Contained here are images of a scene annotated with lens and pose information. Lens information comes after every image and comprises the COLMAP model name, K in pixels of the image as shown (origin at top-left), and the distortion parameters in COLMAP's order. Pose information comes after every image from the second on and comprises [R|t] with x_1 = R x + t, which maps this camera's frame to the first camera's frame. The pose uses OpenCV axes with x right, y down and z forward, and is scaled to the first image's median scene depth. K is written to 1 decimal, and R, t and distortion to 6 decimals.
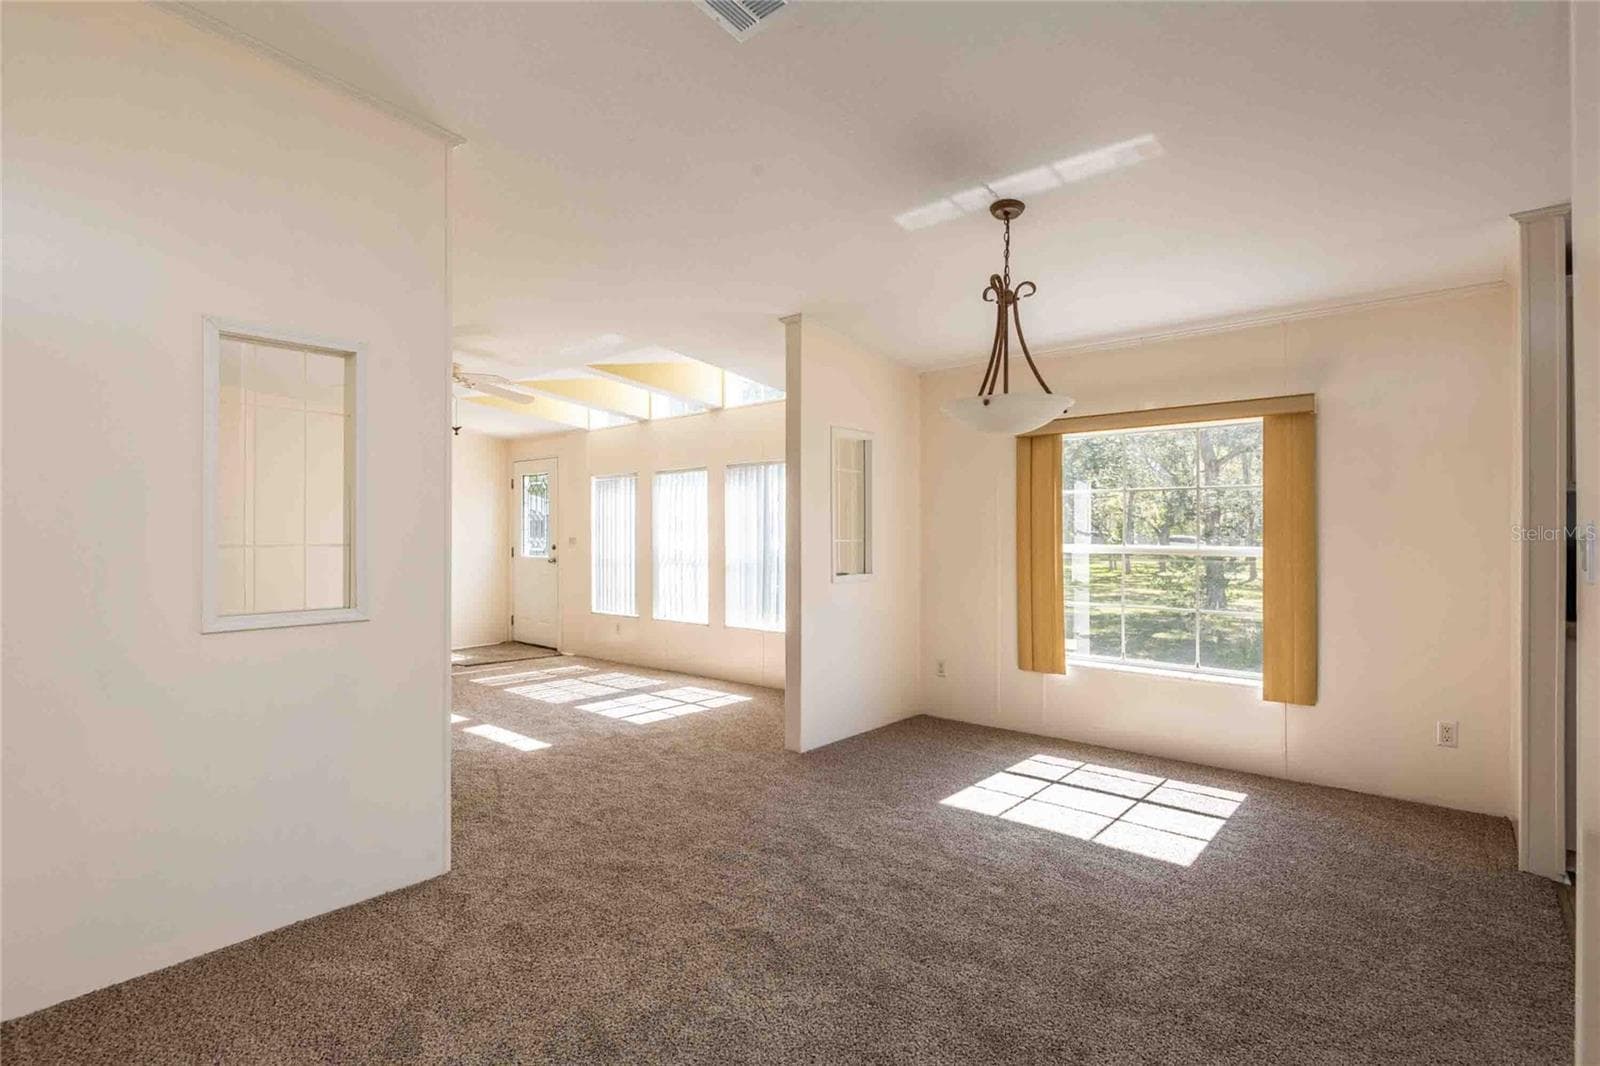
lens RADIAL K [[765.0, 0, 804.0], [0, 765.0, 536.3], [0, 0, 1]] dist [0.014011, 0.000087]
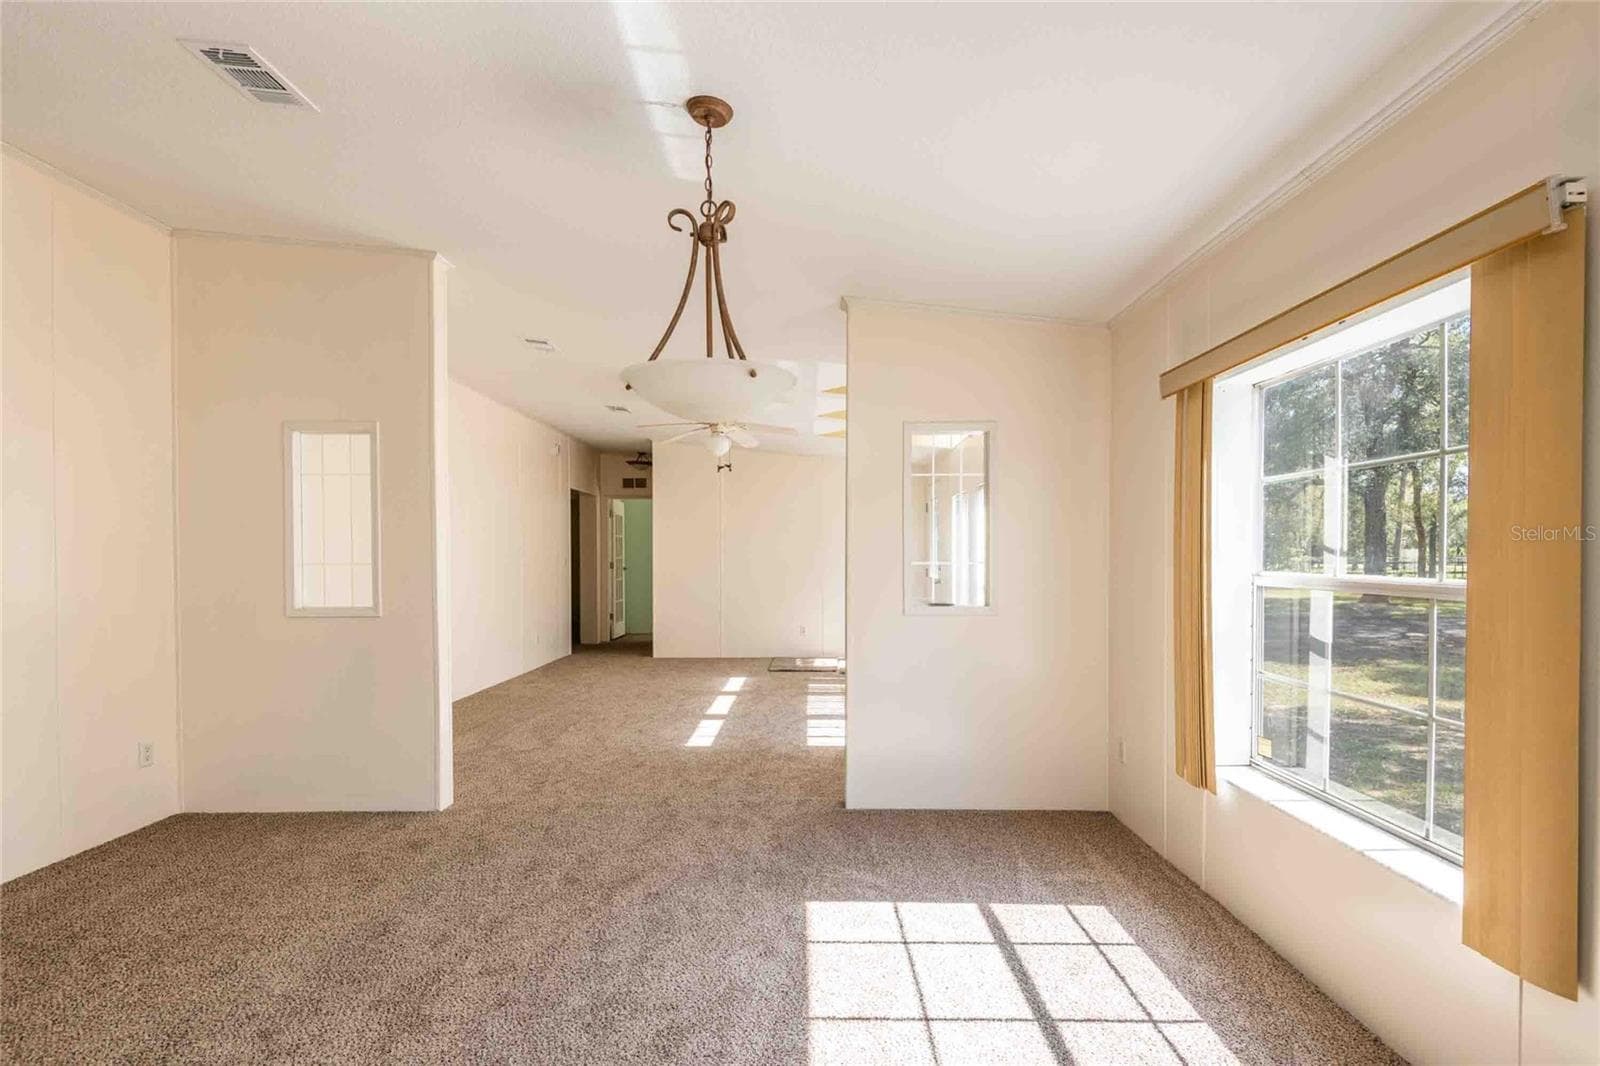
lens RADIAL K [[761.6, 0, 795.6], [0, 761.6, 569.9], [0, 0, 1]] dist [0.030807, 0.000250]
pose [[0.643911, 0.011840, -0.765008, 0.714771], [0.002773, 0.999838, 0.017808, -0.002126], [0.765095, -0.013588, 0.643774, 0.468391]]
